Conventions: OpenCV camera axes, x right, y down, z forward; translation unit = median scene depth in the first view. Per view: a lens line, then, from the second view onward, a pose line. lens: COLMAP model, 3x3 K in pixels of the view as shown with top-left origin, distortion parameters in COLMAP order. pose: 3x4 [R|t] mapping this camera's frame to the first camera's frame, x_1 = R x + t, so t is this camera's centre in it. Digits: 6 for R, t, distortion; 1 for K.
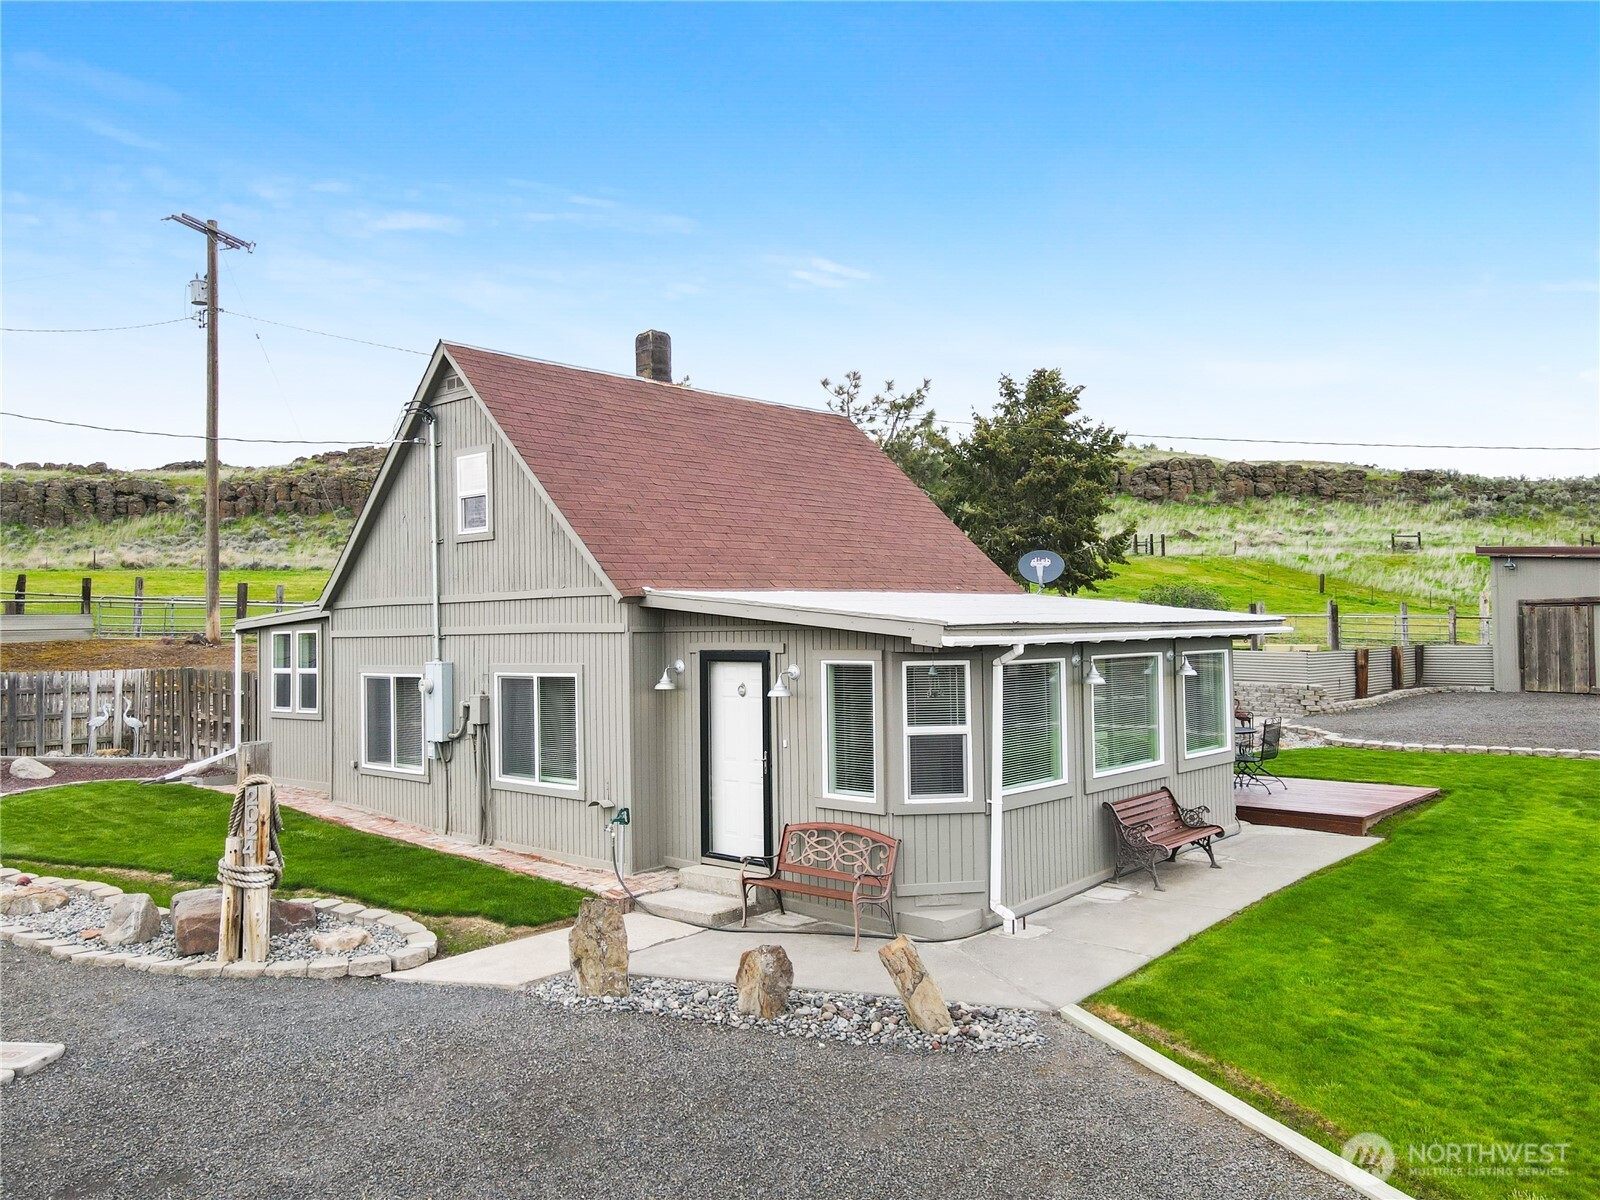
lens RADIAL K [[1165.0, 0, 800.7], [0, 1165.0, 591.9], [0, 0, 1]] dist [-0.013597, 0.040015]
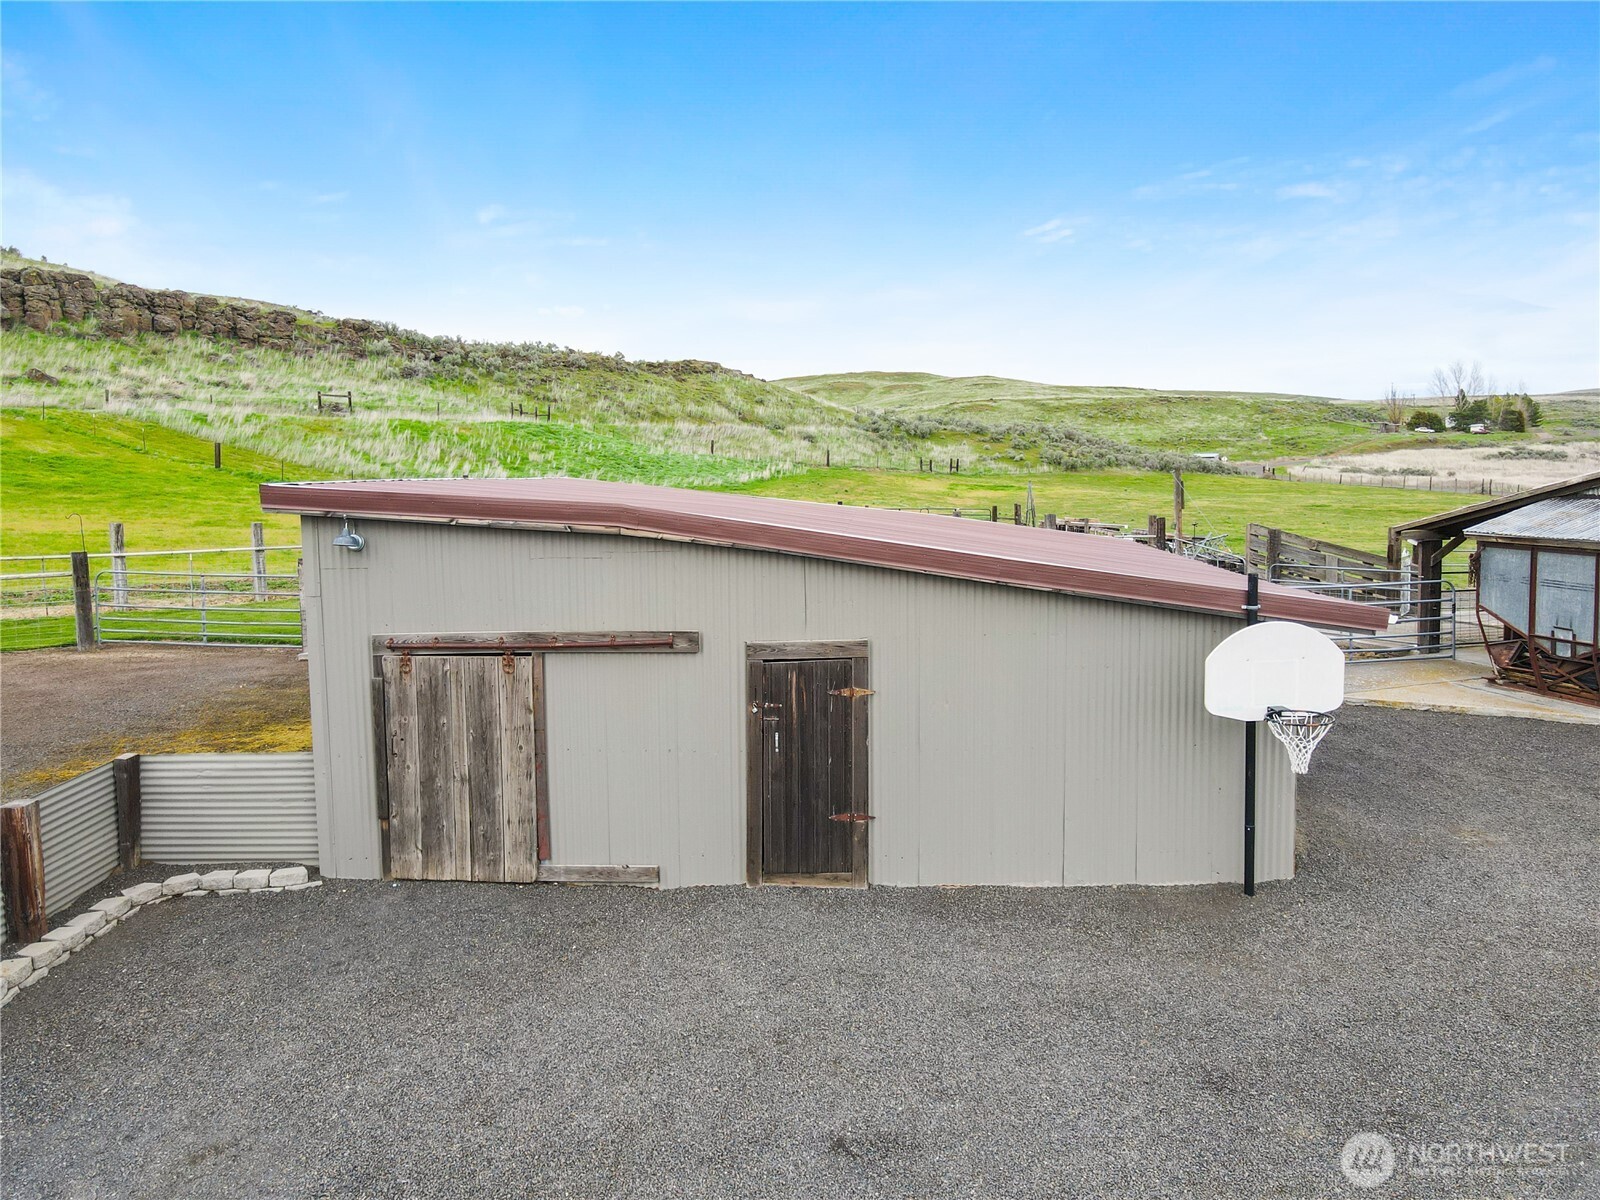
lens RADIAL K [[1163.8, 0, 803.1], [0, 1163.8, 592.0], [0, 0, 1]] dist [0.006804, 0.011653]
pose [[0.672020, -0.072723, 0.736953, 0.102123], [-0.022124, 0.992751, 0.118139, -0.012322], [-0.740202, -0.095696, 0.665540, 0.153365]]
